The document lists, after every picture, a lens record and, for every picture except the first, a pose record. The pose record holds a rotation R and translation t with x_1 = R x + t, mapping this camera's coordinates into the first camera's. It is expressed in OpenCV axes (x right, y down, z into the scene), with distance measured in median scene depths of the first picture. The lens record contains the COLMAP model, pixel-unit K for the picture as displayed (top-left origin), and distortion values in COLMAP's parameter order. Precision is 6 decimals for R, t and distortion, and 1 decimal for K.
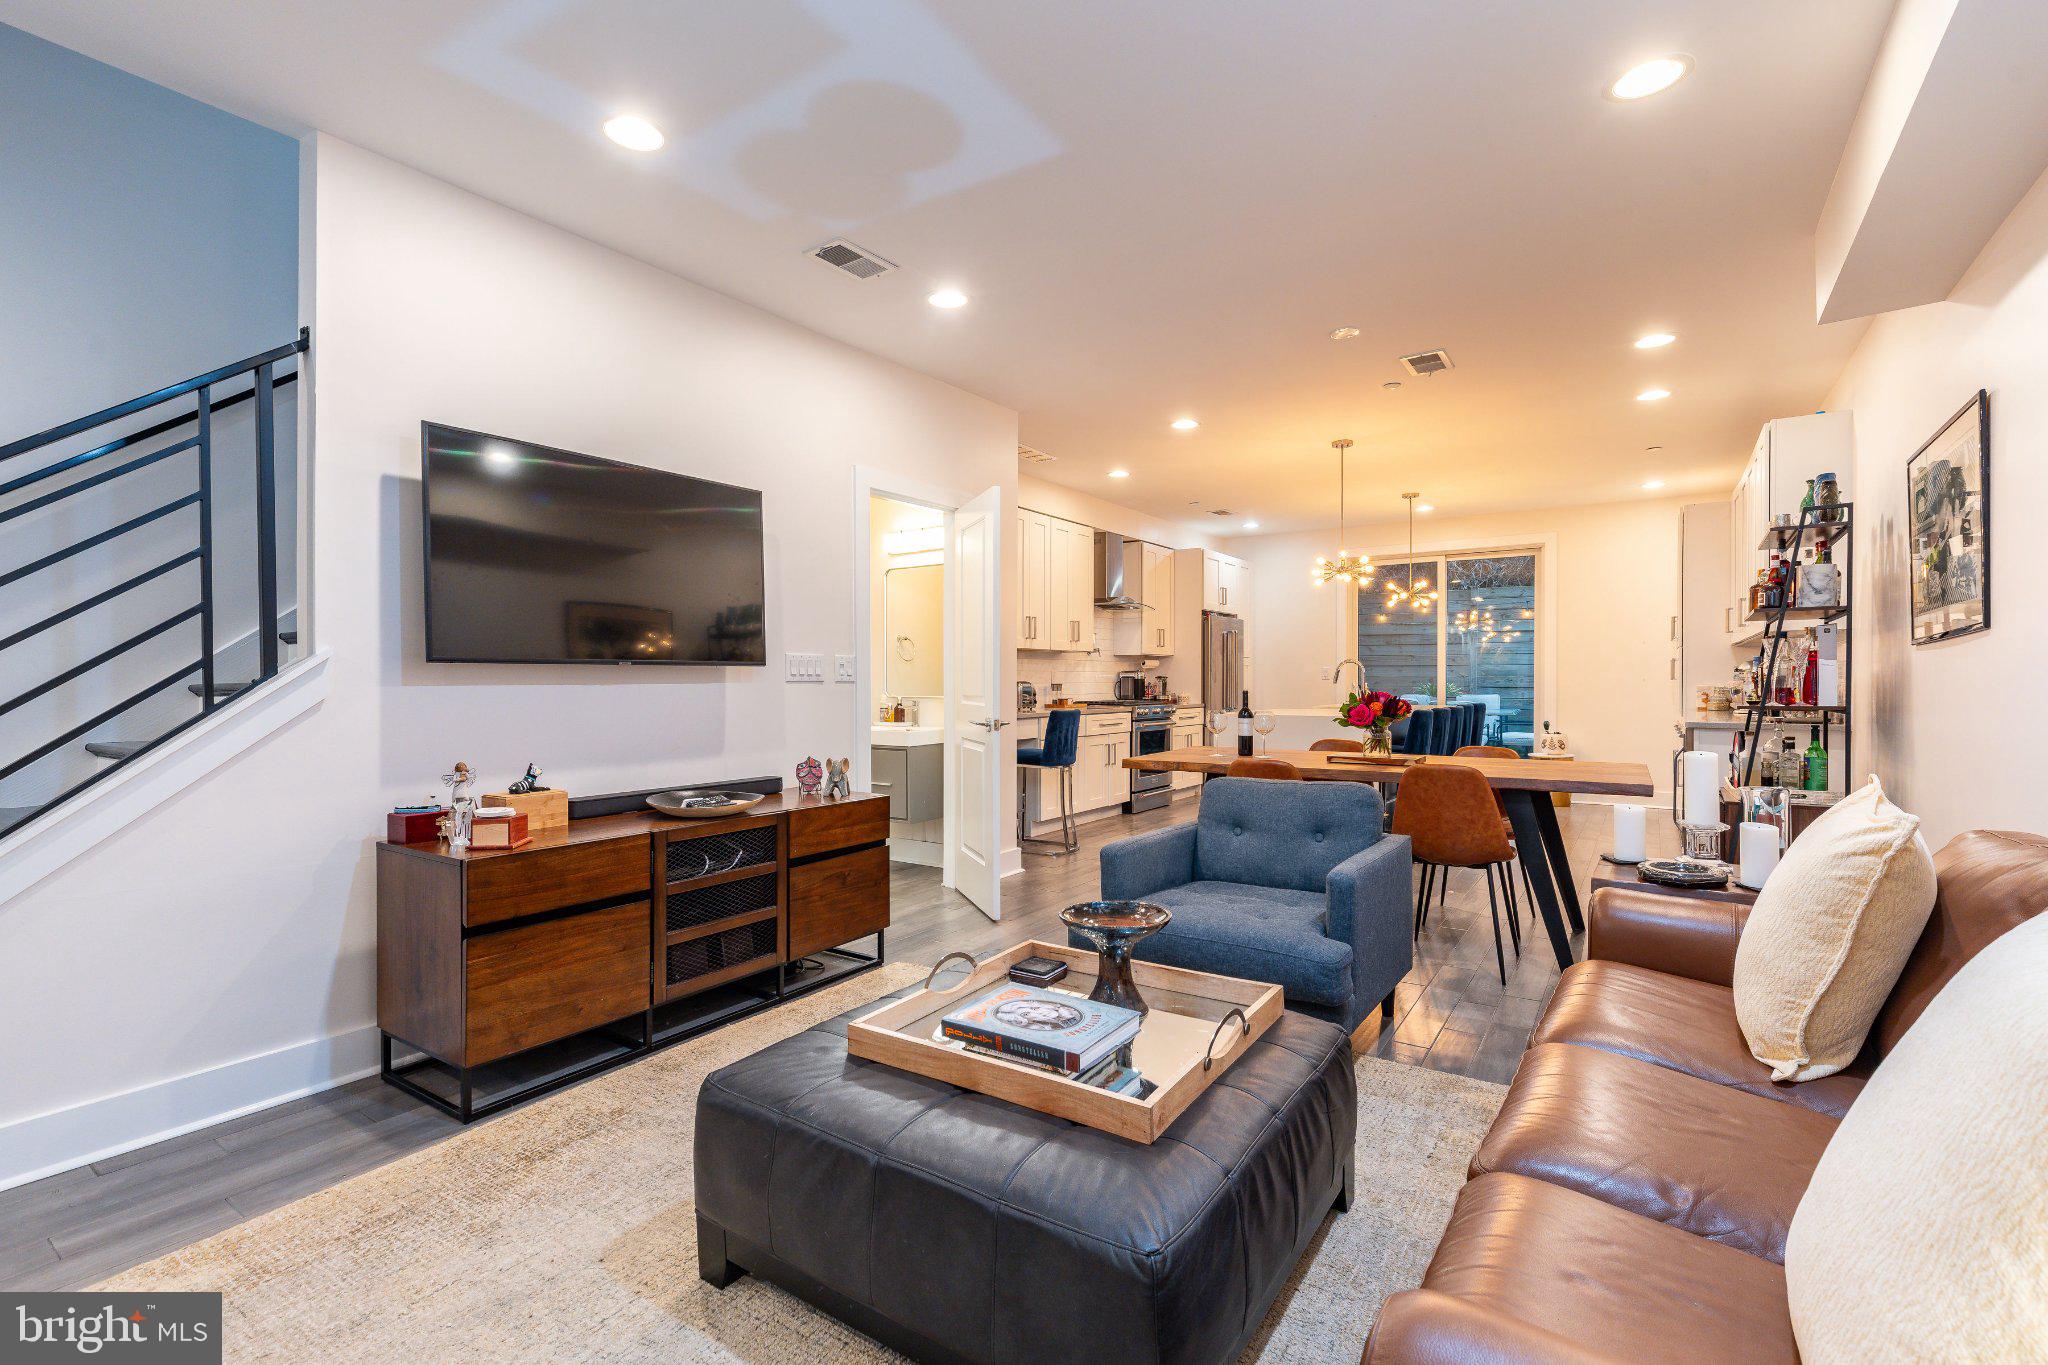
lens RADIAL K [[921.8, 0, 1024.0], [0, 921.8, 682.5], [0, 0, 1]] dist [0.002448, -0.000821]
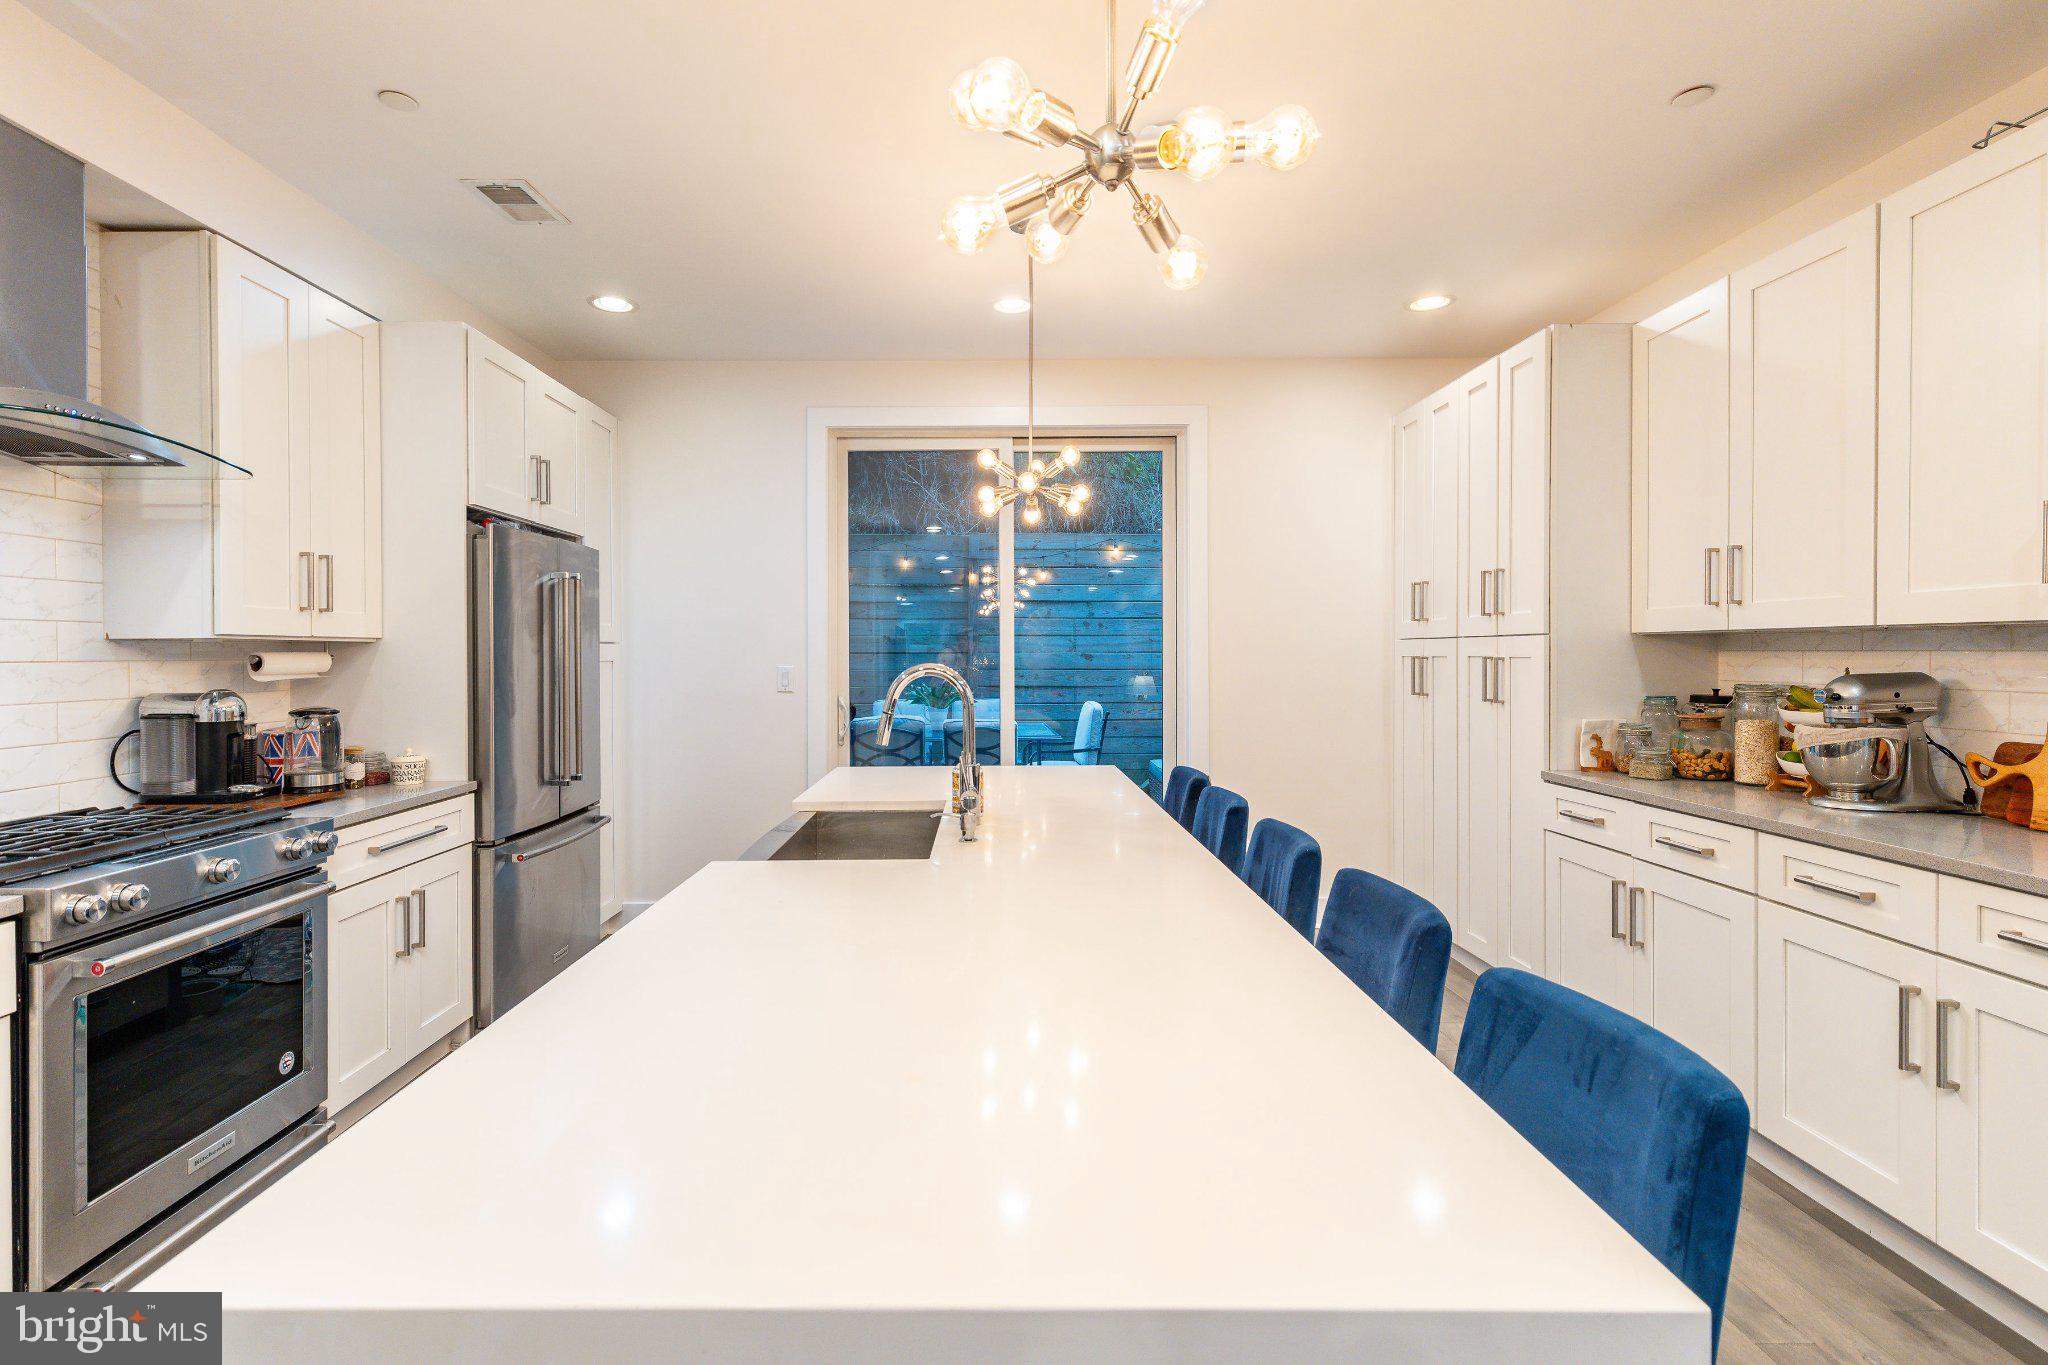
lens RADIAL K [[970.2, 0, 955.3], [0, 970.2, 666.8], [0, 0, 1]] dist [0.015500, 0.000161]
pose [[0.840567, -0.007611, 0.541654, 0.368666], [0.000348, 0.999909, 0.013511, -0.060229], [-0.541707, -0.011169, 0.840493, 1.488425]]
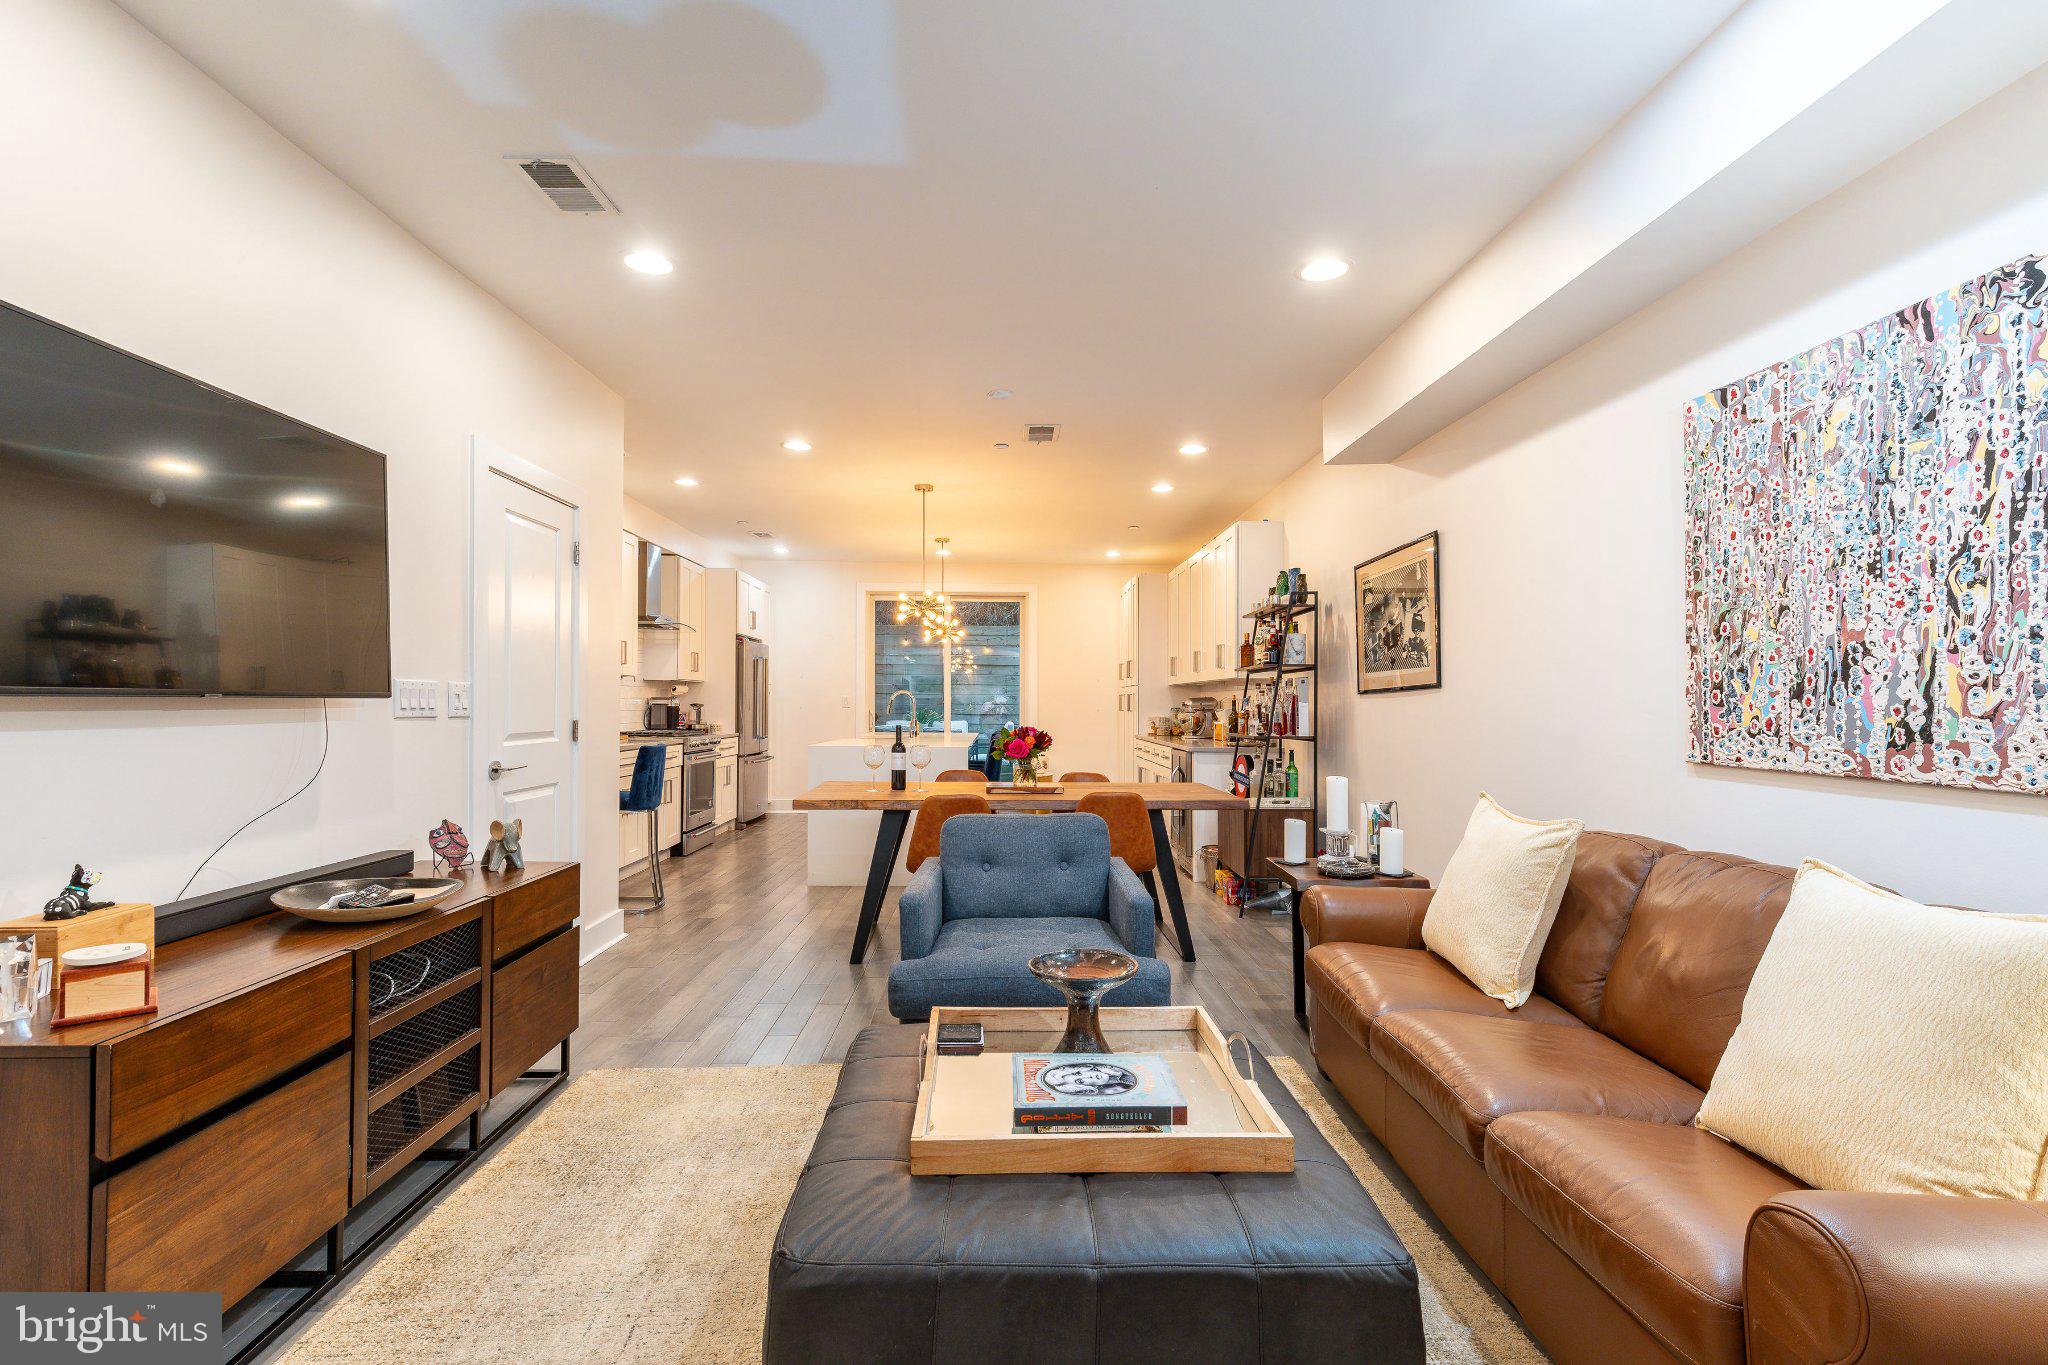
lens RADIAL K [[932.0, 0, 1023.6], [0, 932.0, 692.5], [0, 0, 1]] dist [0.003653, -0.000128]
pose [[0.812228, 0.016584, 0.583104, -0.314436], [-0.009119, 0.999835, -0.015734, -0.015500], [-0.583268, 0.007462, 0.812245, 0.121789]]
